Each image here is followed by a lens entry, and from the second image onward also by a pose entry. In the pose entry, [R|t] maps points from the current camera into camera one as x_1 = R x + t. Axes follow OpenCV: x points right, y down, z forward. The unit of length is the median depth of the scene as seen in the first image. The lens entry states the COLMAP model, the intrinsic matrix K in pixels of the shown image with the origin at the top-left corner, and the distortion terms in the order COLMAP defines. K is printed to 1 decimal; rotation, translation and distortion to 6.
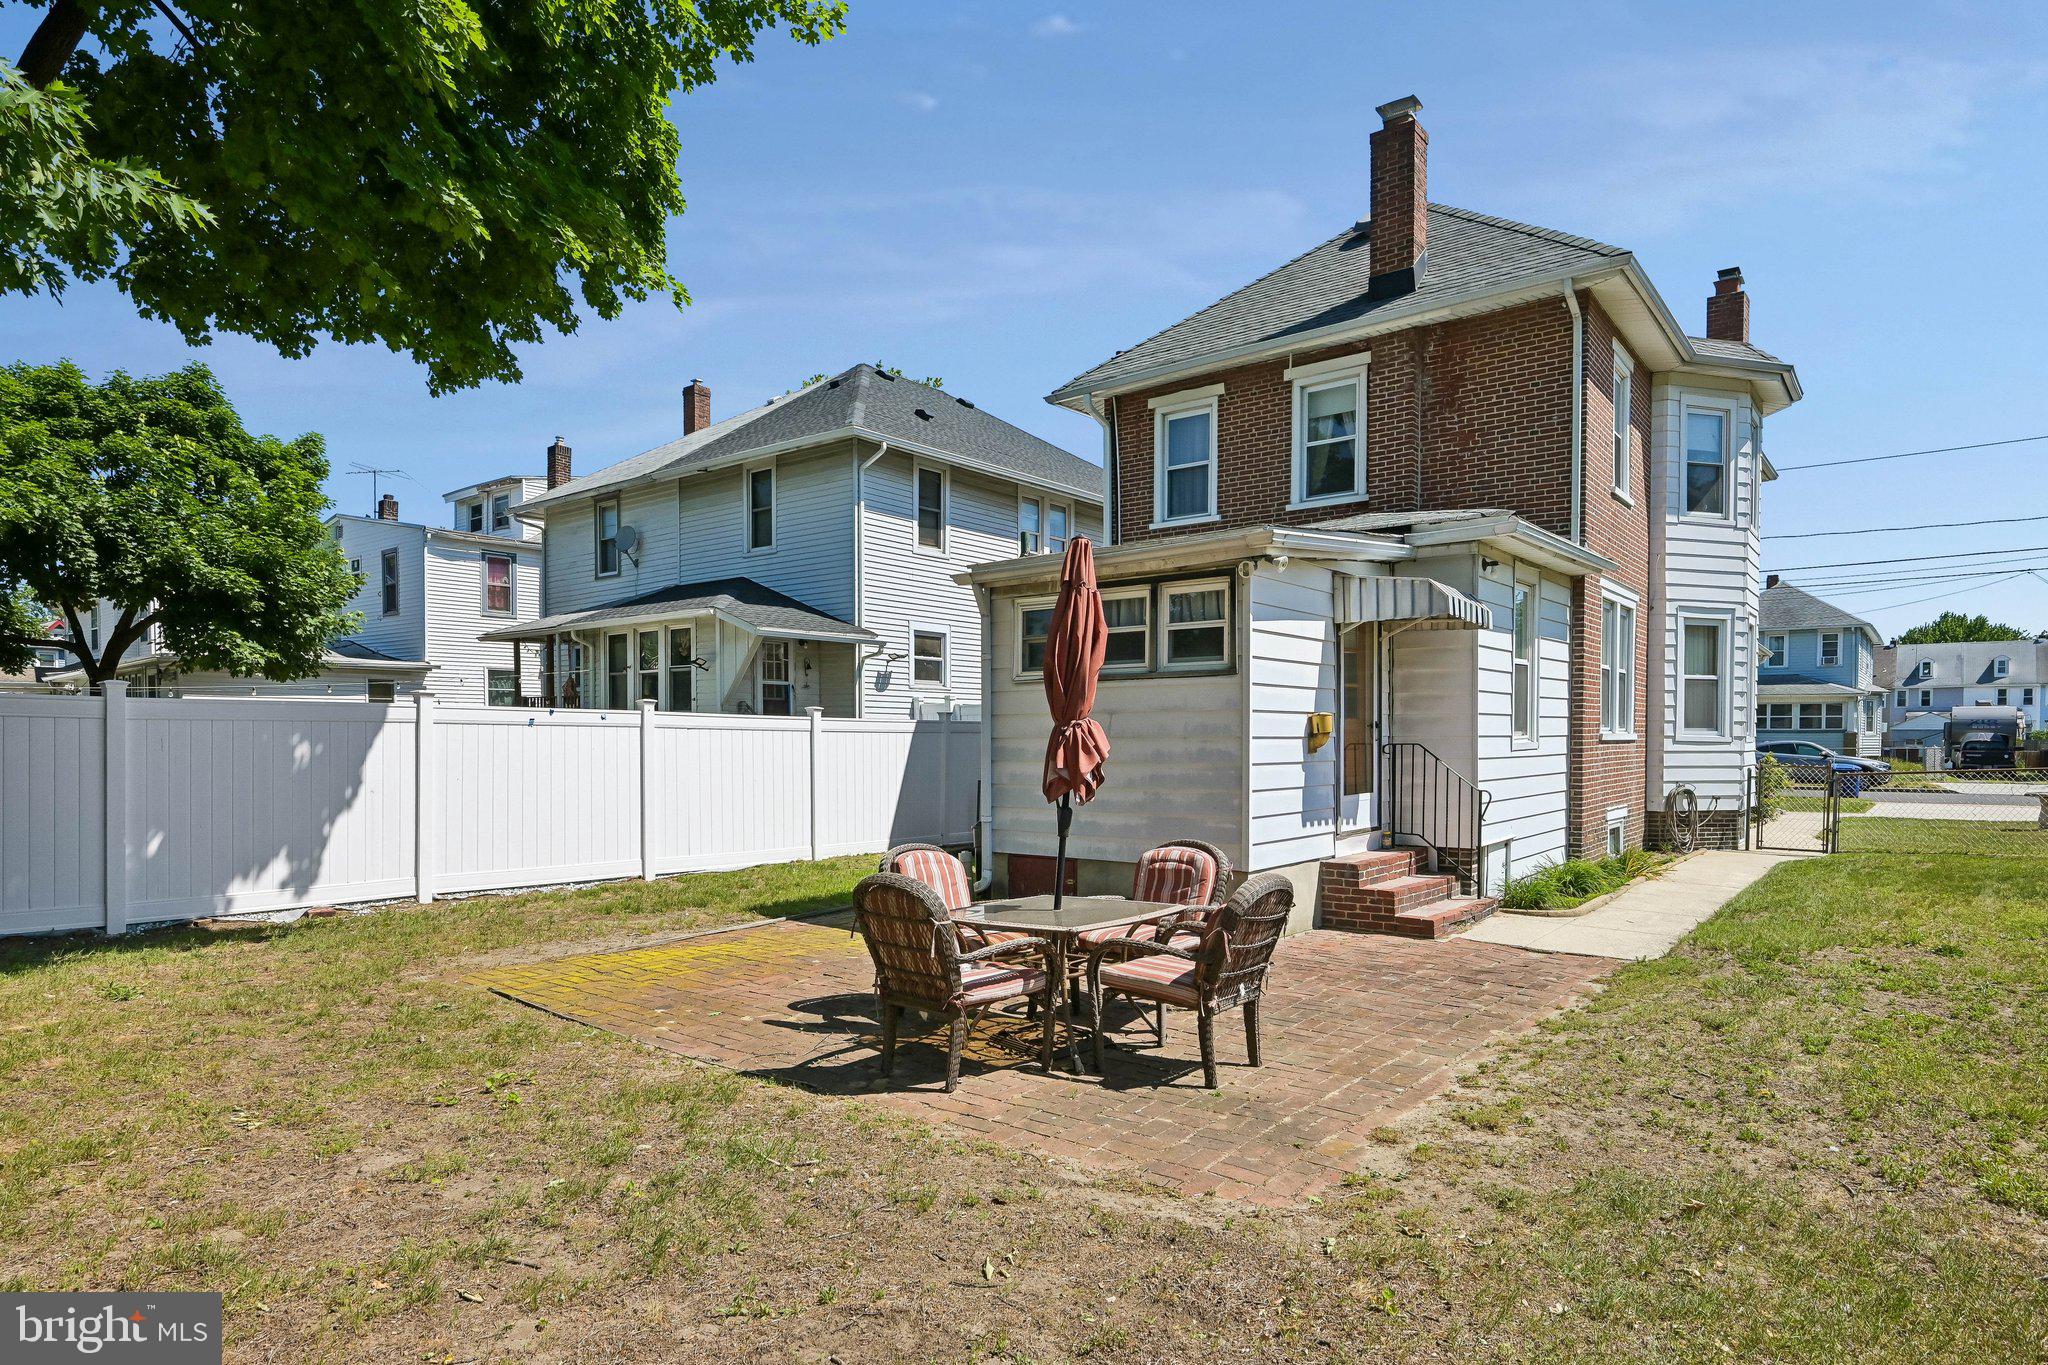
lens RADIAL K [[1137.3, 0, 991.1], [0, 1137.3, 777.6], [0, 0, 1]] dist [0.011379, -0.002322]
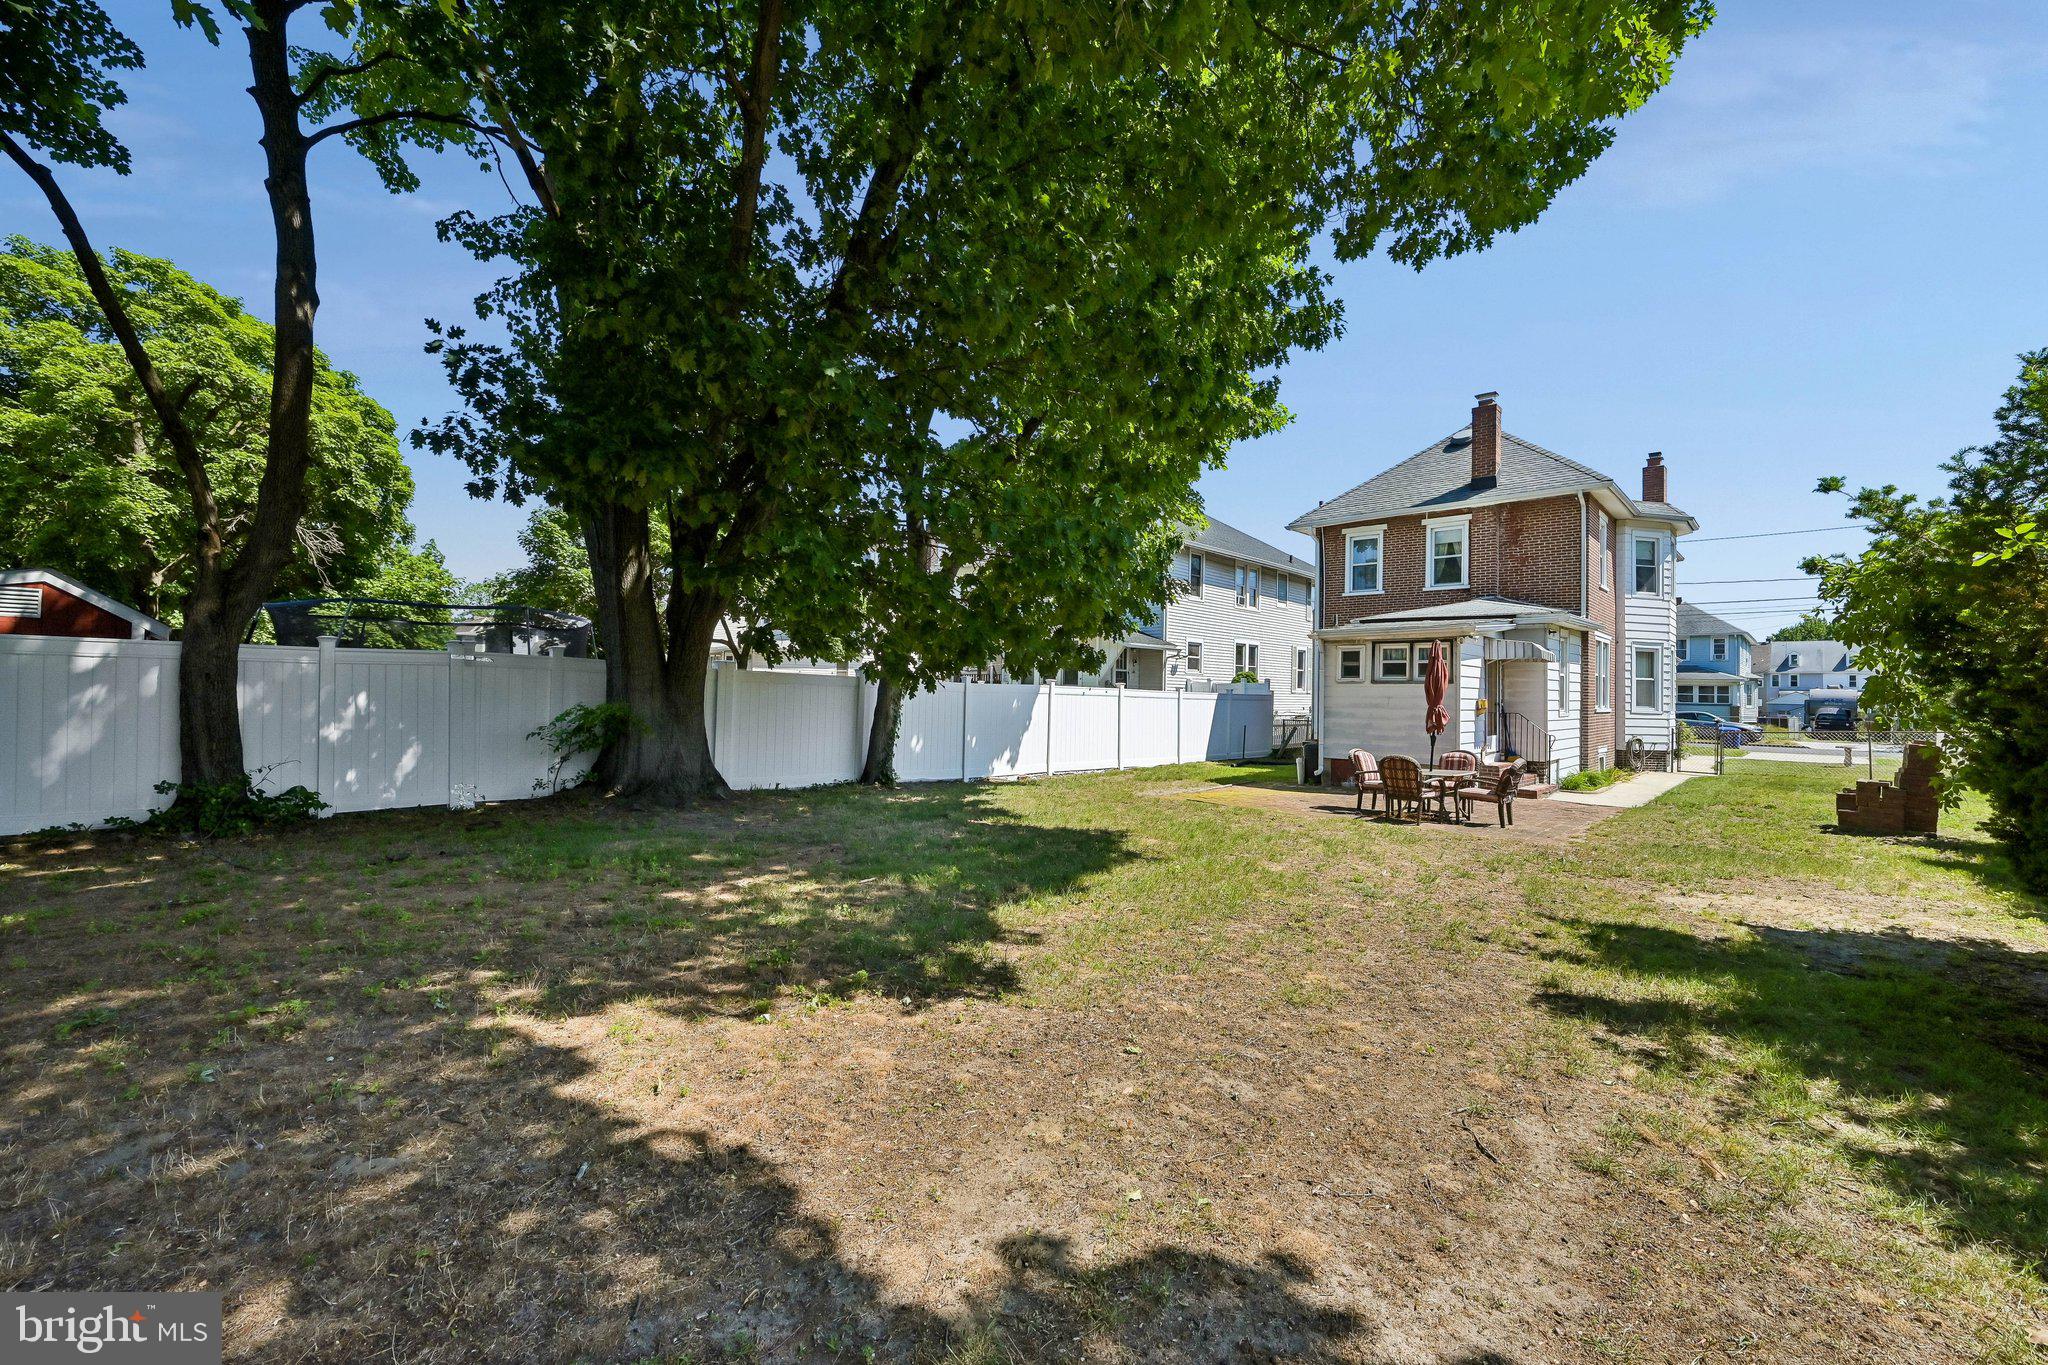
lens RADIAL K [[821.7, 0, 1026.7], [0, 821.7, 687.2], [0, 0, 1]] dist [0.002706, -0.000618]
pose [[0.997428, 0.019249, -0.069049, -0.304110], [-0.022199, 0.998862, -0.042207, 0.005210], [0.068158, 0.043631, 0.996720, -0.424773]]
